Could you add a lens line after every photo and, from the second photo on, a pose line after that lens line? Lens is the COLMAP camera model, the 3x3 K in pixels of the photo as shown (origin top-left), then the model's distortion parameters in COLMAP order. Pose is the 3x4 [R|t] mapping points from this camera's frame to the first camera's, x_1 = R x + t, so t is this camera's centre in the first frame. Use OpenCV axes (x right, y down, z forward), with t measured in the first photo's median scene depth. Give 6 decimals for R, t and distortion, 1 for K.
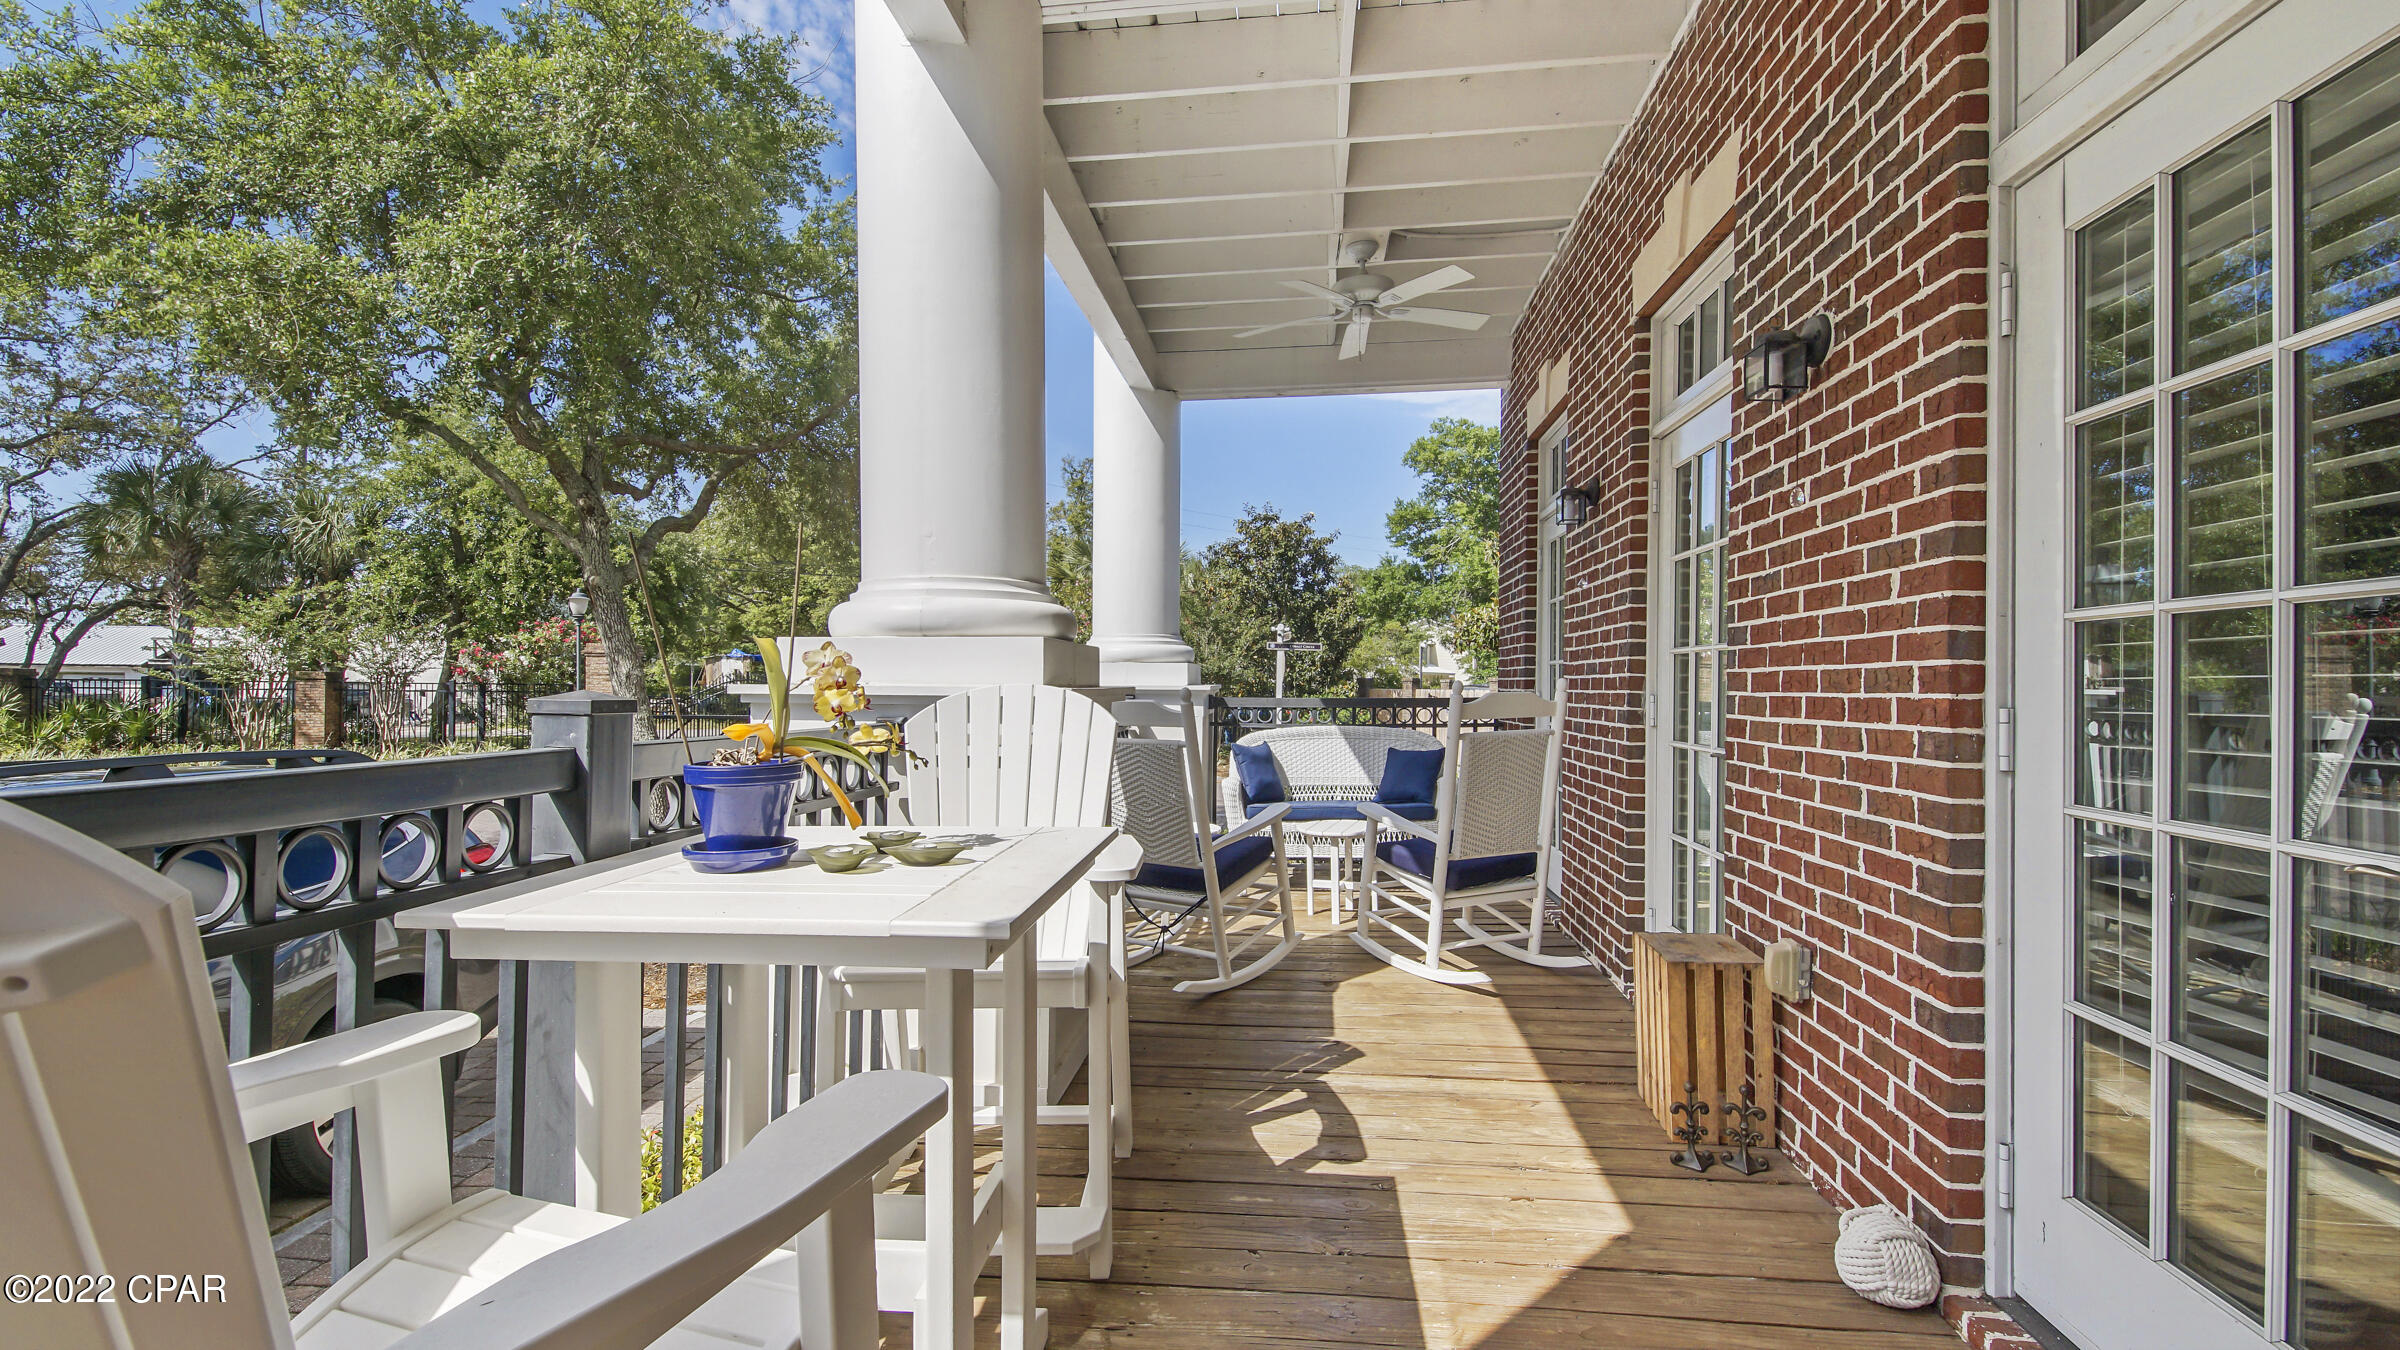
lens RADIAL K [[1077.8, 0, 1200.1], [0, 1077.8, 679.9], [0, 0, 1]] dist [0.023655, -0.004884]
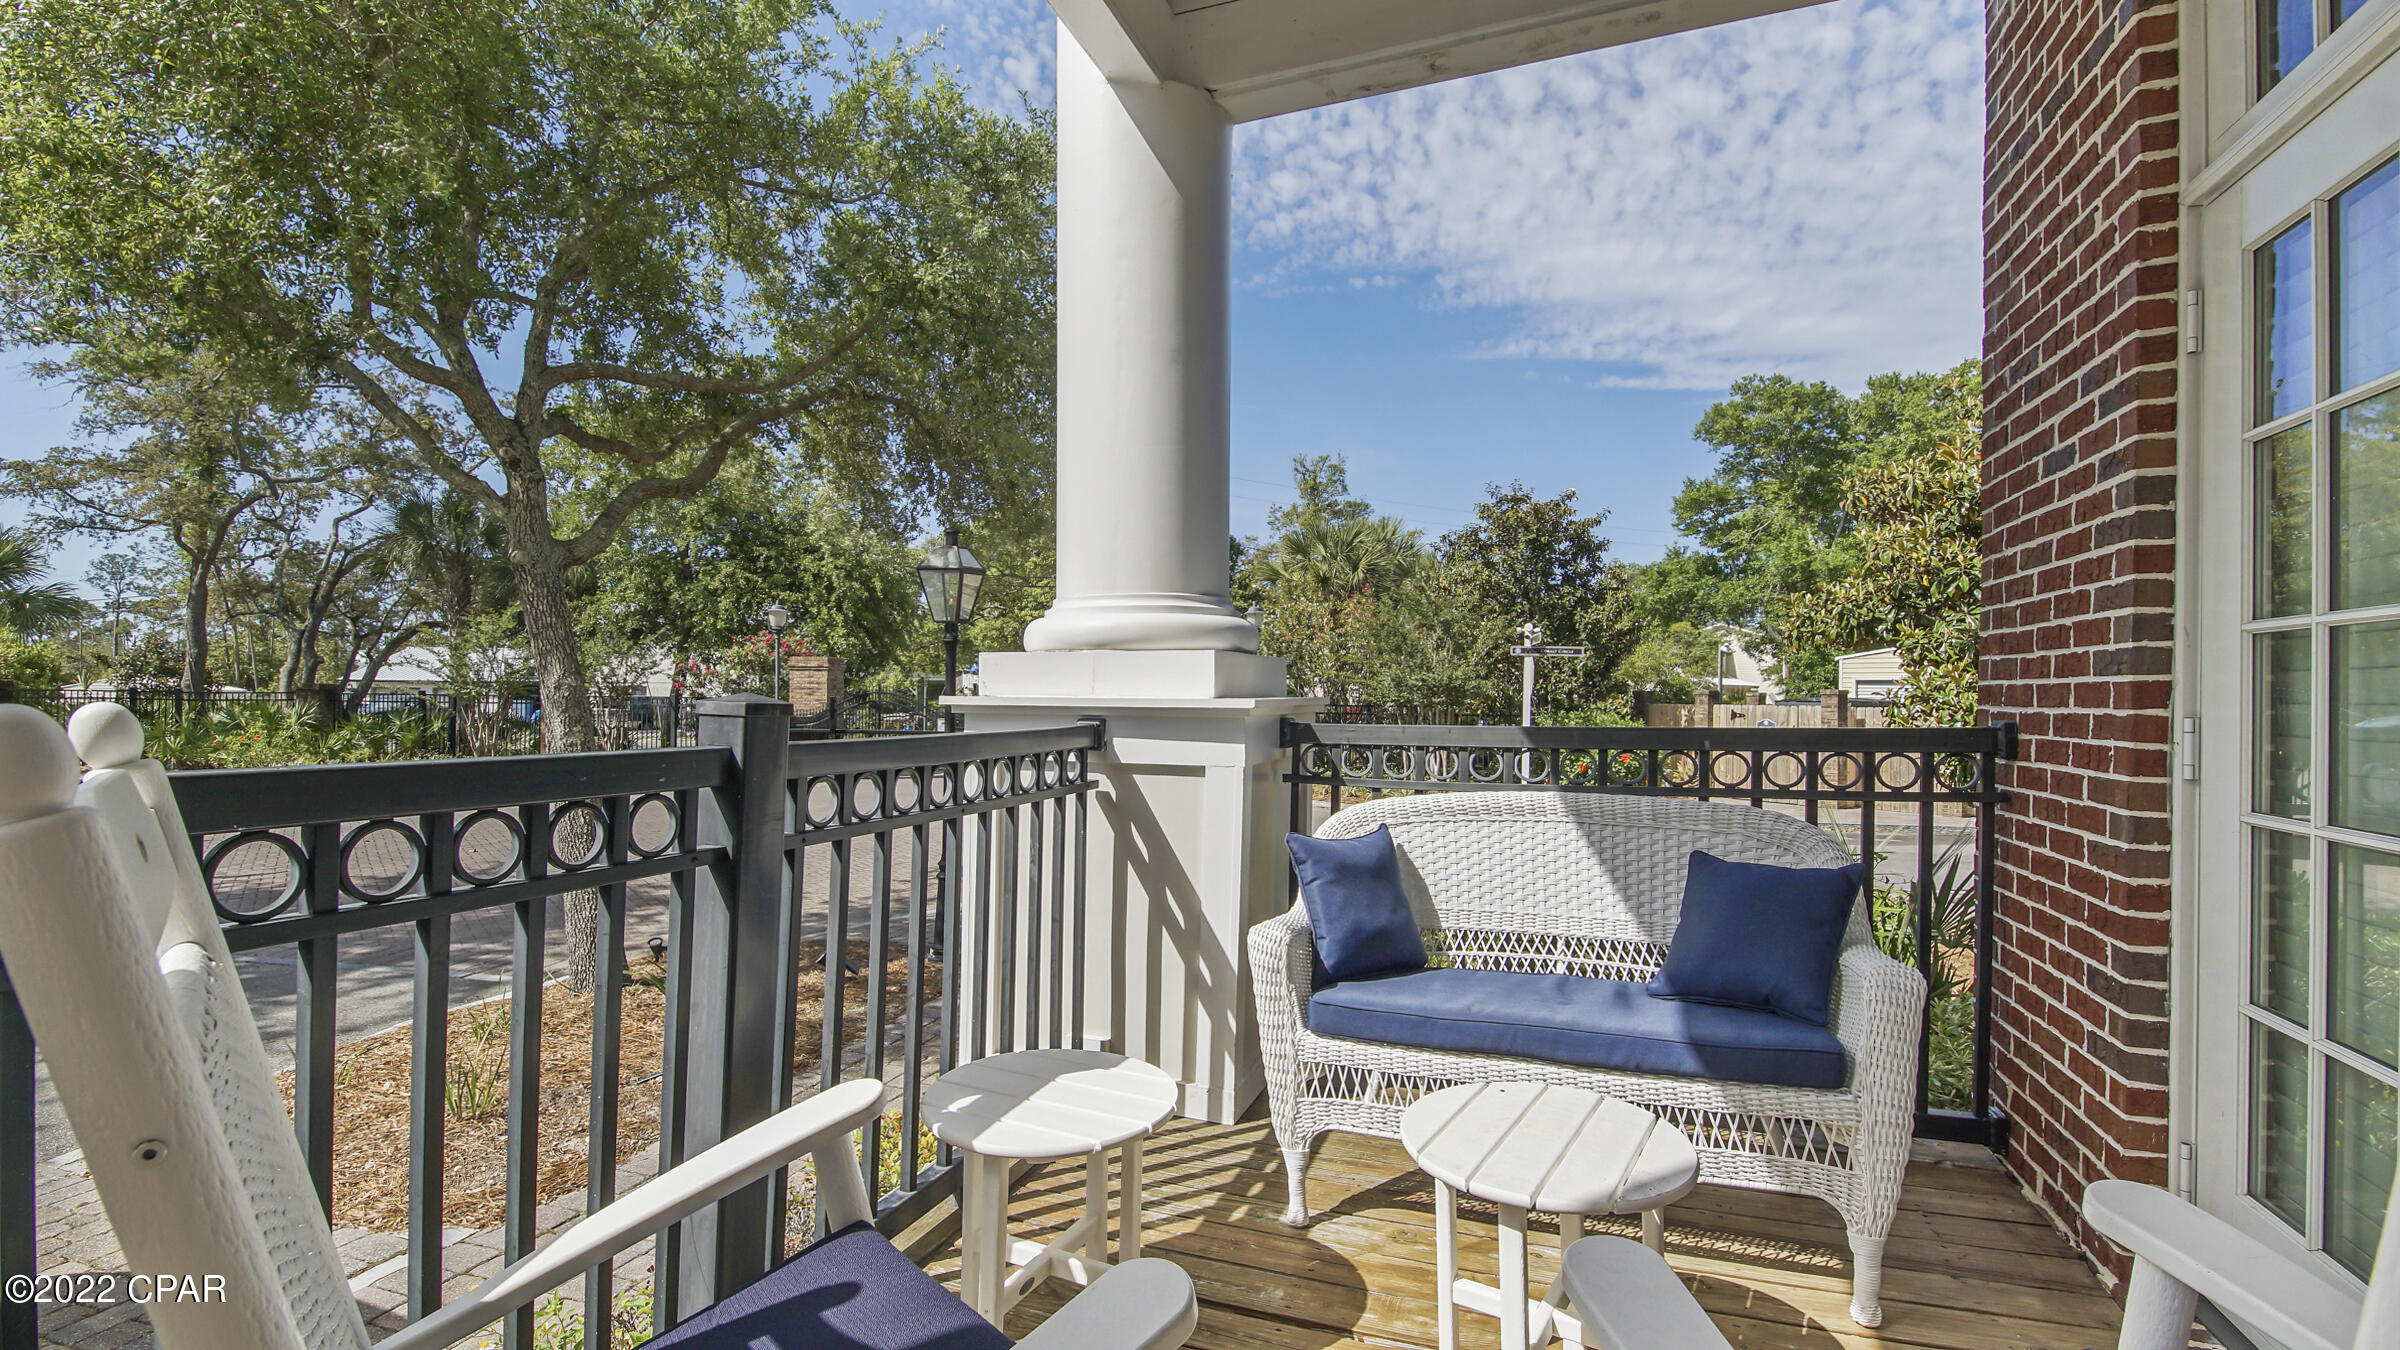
lens RADIAL K [[1077.8, 0, 1162.7], [0, 1077.8, 698.4], [0, 0, 1]] dist [0.023655, -0.004884]
pose [[0.964345, 0.000826, -0.264647, 0.021244], [0.000019, 0.999995, 0.003192, 0.001013], [0.264648, -0.003083, 0.964340, 0.129328]]
